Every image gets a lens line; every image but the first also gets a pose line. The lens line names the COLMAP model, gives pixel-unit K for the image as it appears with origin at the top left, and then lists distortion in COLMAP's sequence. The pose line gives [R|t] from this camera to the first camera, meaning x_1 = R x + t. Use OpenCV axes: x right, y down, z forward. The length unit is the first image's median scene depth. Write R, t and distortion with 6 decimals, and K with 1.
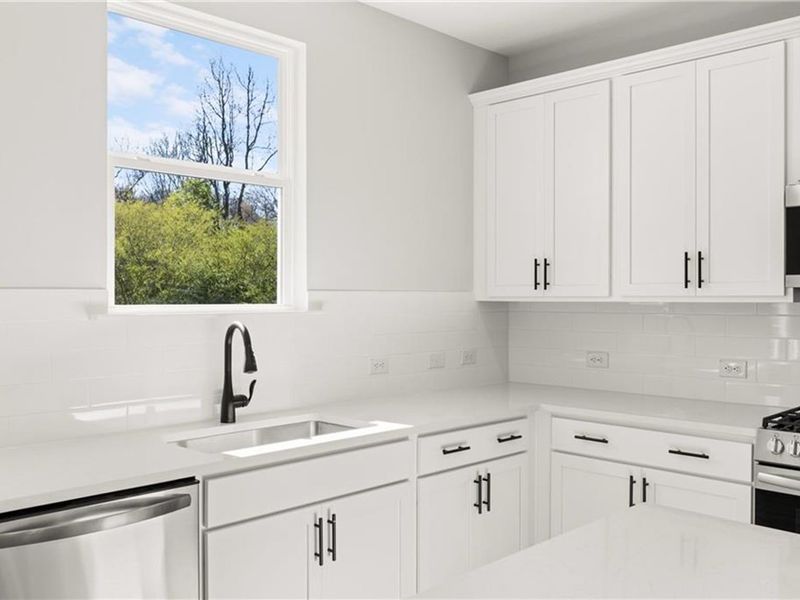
lens RADIAL K [[758.8, 0, 400.0], [0, 758.8, 300.0], [0, 0, 1]] dist [0.015465, 0.007300]
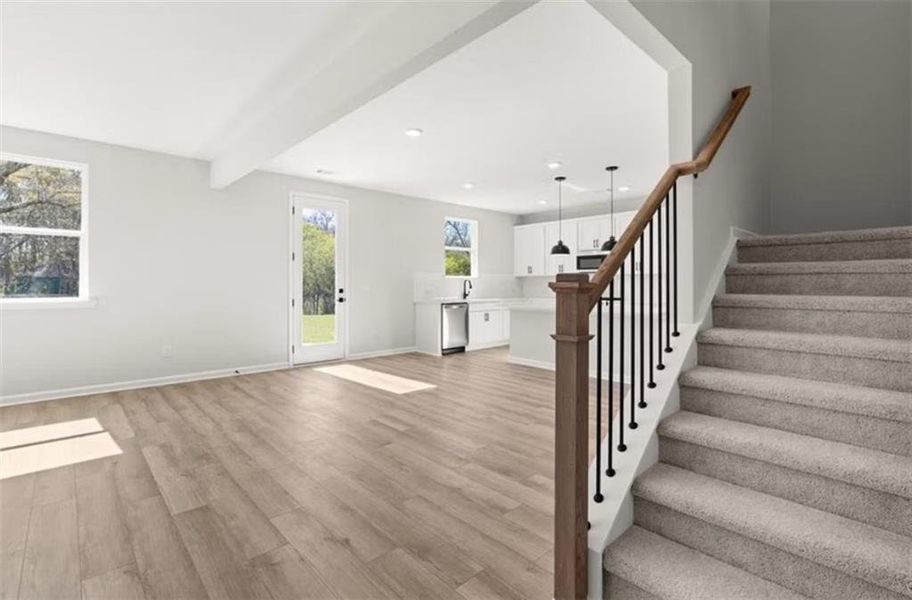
lens RADIAL K [[422.5, 0, 454.4], [0, 422.5, 280.5], [0, 0, 1]] dist [-0.002109, -0.000053]
pose [[0.998536, -0.000081, -0.054094, -0.127870], [-0.000613, 0.999918, -0.012813, 0.066034], [0.054091, 0.012827, 0.998454, -1.636502]]
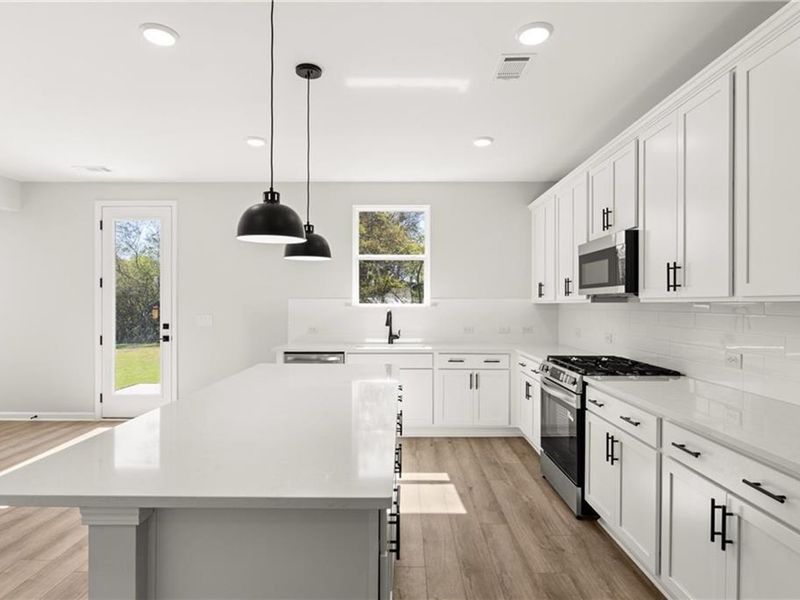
lens RADIAL K [[454.9, 0, 395.7], [0, 454.9, 304.1], [0, 0, 1]] dist [-0.001601, -0.000514]
pose [[0.690713, 0.002486, -0.723125, 0.949091], [-0.004514, 0.999989, -0.000874, 0.009244], [0.723115, 0.003868, 0.690717, -0.178275]]
